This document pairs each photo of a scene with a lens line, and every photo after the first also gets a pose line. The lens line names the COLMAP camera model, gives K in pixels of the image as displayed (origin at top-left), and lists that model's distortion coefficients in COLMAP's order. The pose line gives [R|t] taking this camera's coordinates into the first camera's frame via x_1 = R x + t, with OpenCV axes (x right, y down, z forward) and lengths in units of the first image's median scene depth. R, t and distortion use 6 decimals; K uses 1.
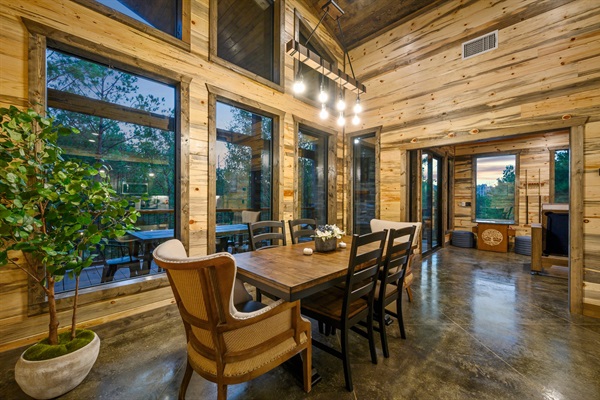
lens RADIAL K [[239.4, 0, 301.7], [0, 239.4, 200.7], [0, 0, 1]] dist [-0.002673, 0.000981]
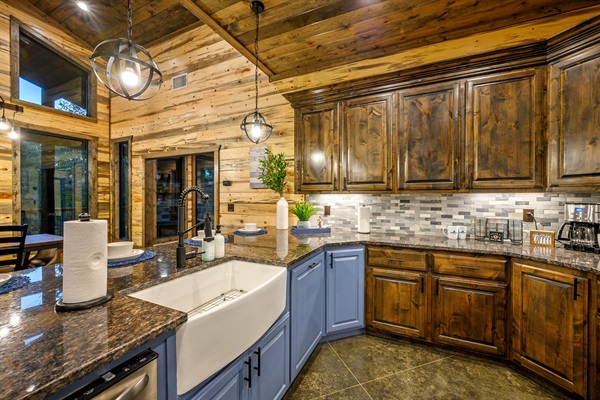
lens RADIAL K [[239.4, 0, 300.6], [0, 239.4, 199.6], [0, 0, 1]] dist [-0.002673, 0.000981]
pose [[0.945000, -0.006219, 0.327011, 0.786792], [0.002774, 0.999936, 0.010999, -0.021519], [-0.327058, -0.009486, 0.944957, -0.371012]]
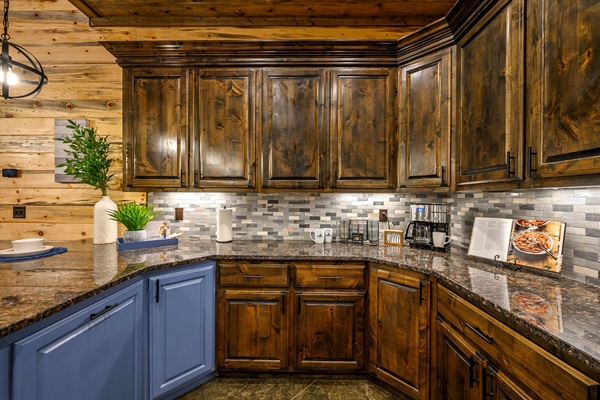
lens RADIAL K [[239.4, 0, 299.8], [0, 239.4, 199.6], [0, 0, 1]] dist [-0.002673, 0.000981]
pose [[0.725620, -0.004871, 0.688078, 0.947767], [-0.003427, 0.999937, 0.010693, -0.020253], [-0.688087, -0.010116, 0.725558, -0.288053]]
